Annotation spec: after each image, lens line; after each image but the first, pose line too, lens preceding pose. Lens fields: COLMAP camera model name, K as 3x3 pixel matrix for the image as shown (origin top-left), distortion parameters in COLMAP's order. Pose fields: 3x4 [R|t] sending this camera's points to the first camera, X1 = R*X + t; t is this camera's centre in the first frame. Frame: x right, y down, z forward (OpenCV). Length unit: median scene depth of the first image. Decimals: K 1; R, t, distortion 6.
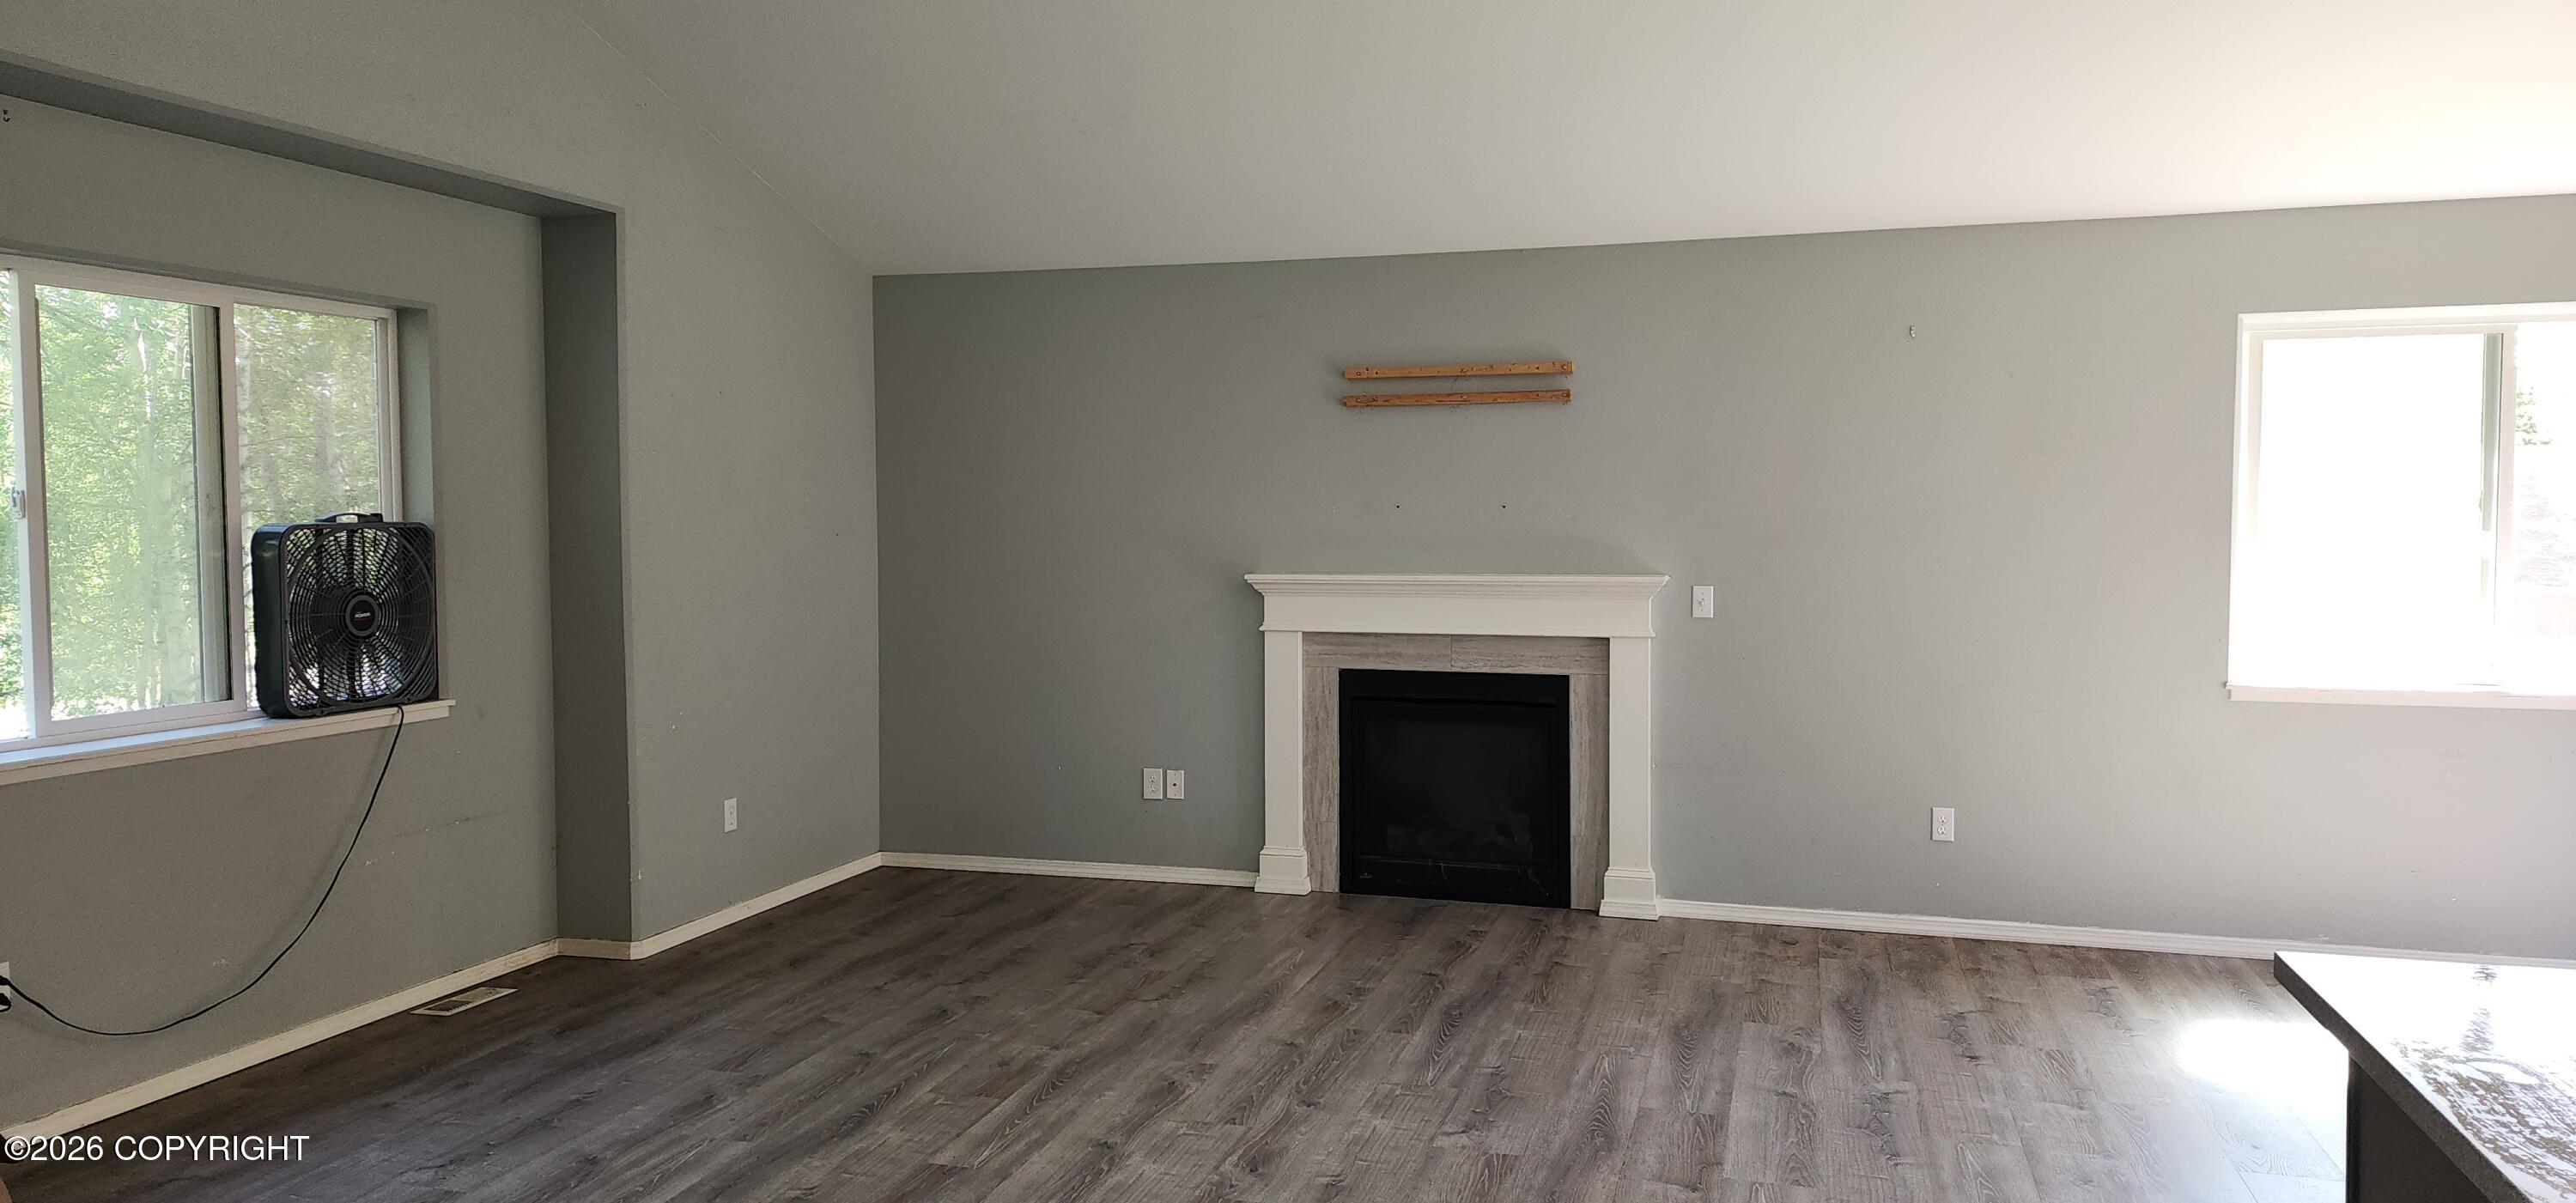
lens RADIAL K [[1756.4, 0, 1288.0], [0, 1756.4, 601.5], [0, 0, 1]] dist [0.153260, -0.152172]
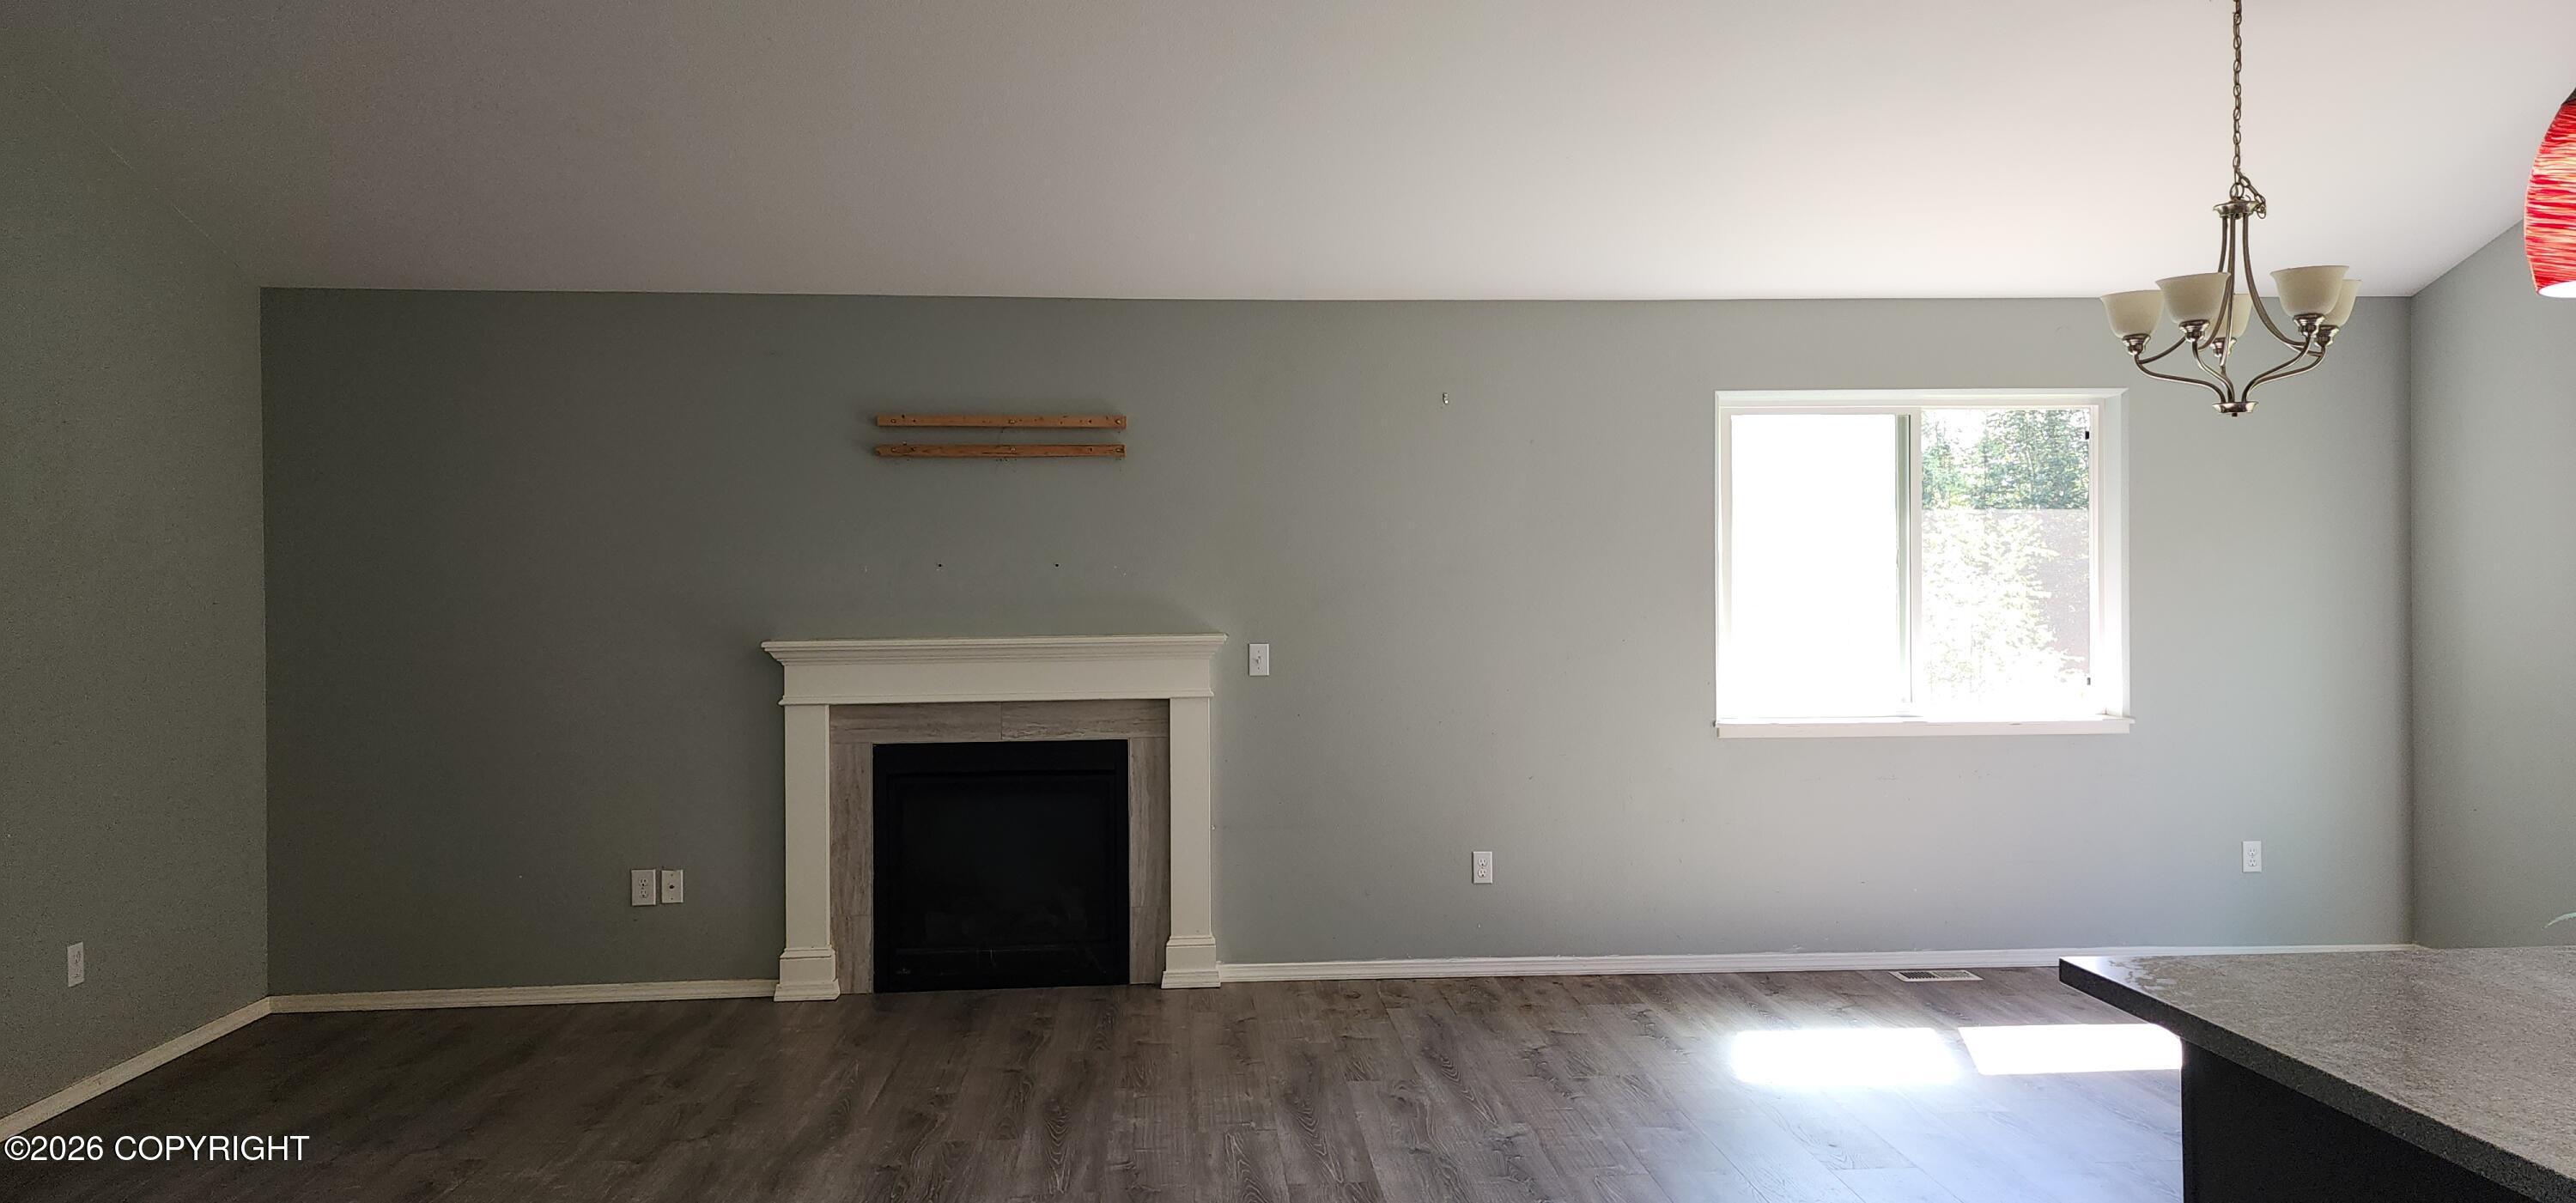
lens RADIAL K [[1756.4, 0, 1288.0], [0, 1756.4, 601.5], [0, 0, 1]] dist [0.153260, -0.152172]
pose [[0.937637, -0.010501, 0.347458, -0.099557], [0.025693, 0.998903, -0.039146, 0.006824], [-0.346666, 0.045632, 0.936878, 0.069794]]
